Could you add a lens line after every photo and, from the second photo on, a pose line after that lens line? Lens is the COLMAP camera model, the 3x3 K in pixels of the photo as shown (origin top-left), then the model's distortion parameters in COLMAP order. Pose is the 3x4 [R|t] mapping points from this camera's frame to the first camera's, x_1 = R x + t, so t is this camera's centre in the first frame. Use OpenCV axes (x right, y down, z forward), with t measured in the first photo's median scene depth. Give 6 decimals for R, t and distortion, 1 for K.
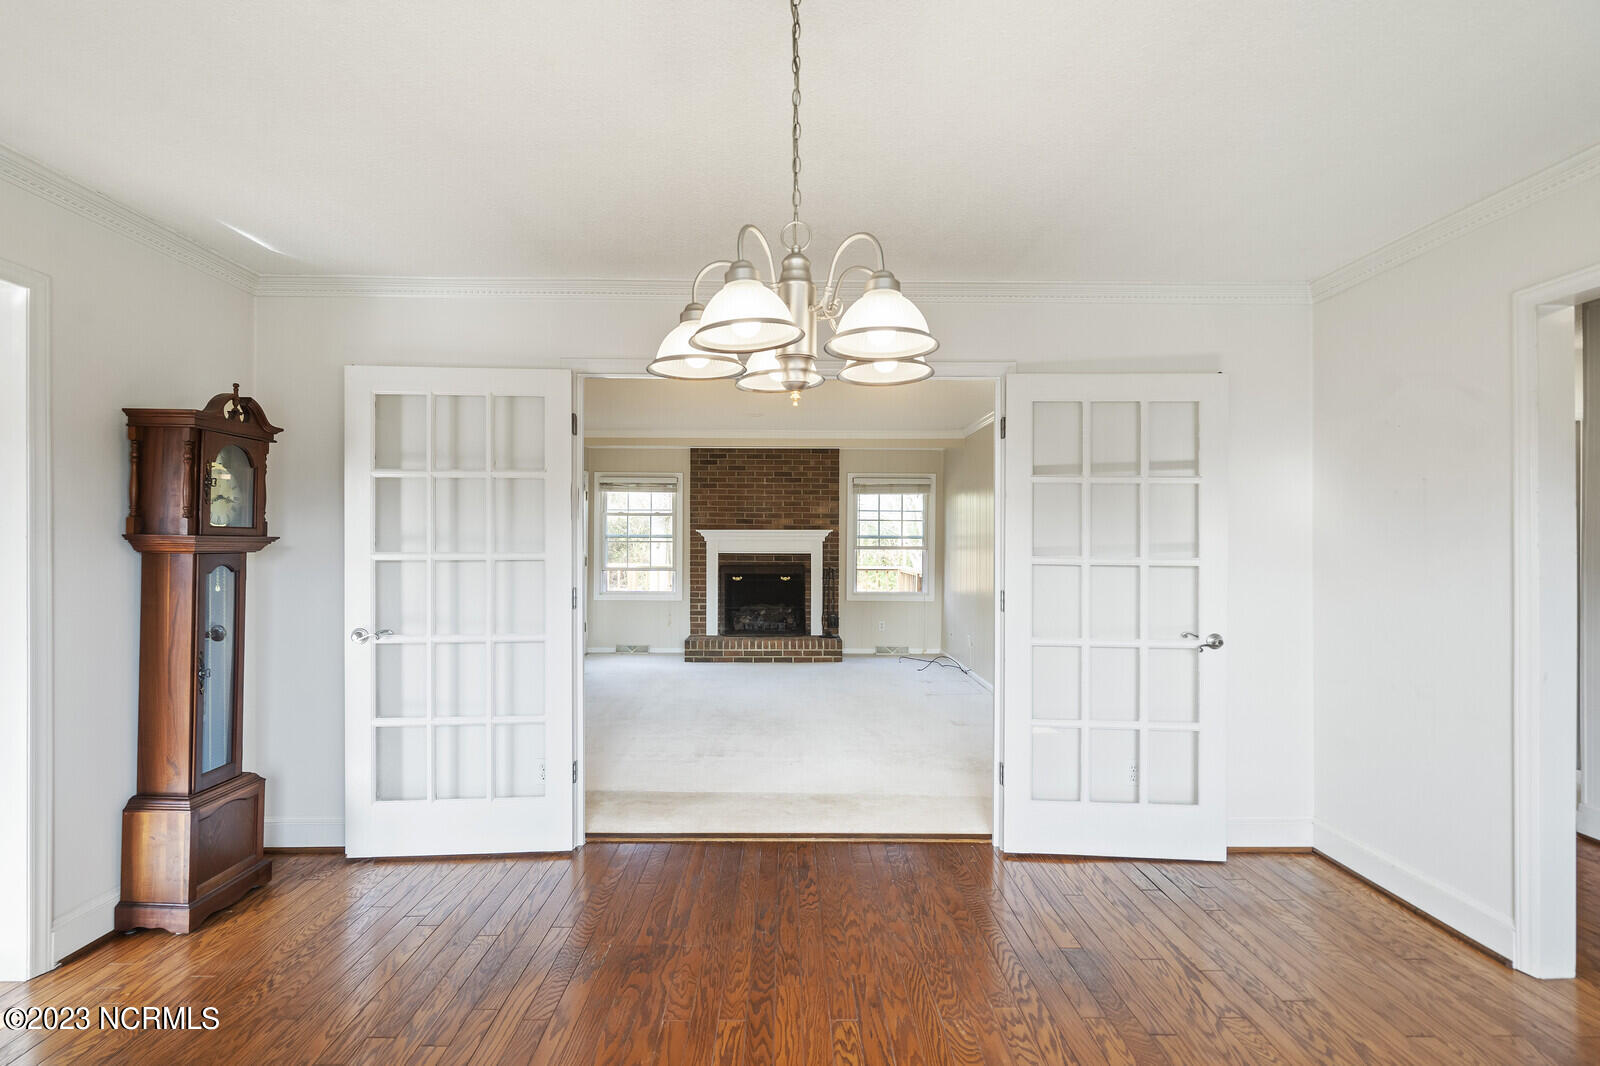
lens RADIAL K [[780.4, 0, 791.1], [0, 780.4, 530.9], [0, 0, 1]] dist [-0.003078, -0.000829]
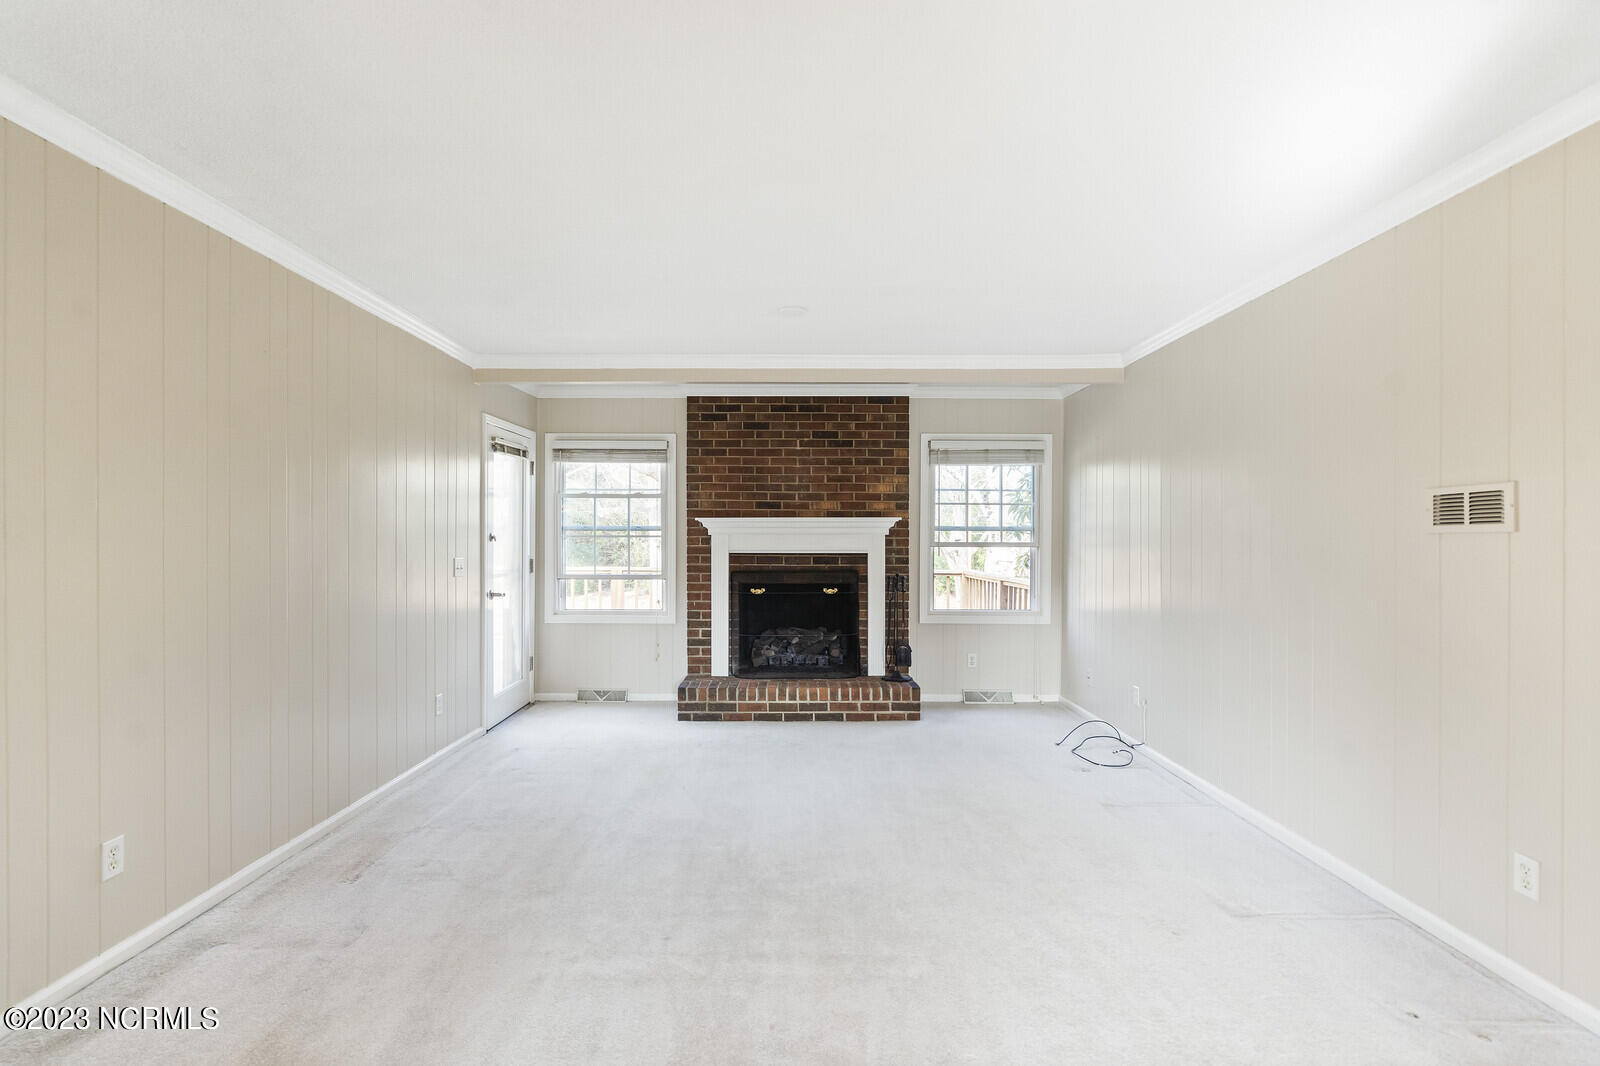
lens RADIAL K [[780.4, 0, 794.3], [0, 780.4, 526.9], [0, 0, 1]] dist [-0.003078, -0.000829]
pose [[0.999993, -0.002026, -0.003140, -0.035051], [0.002037, 0.999992, 0.003560, 0.004027], [0.003132, -0.003567, 0.999989, 0.330176]]
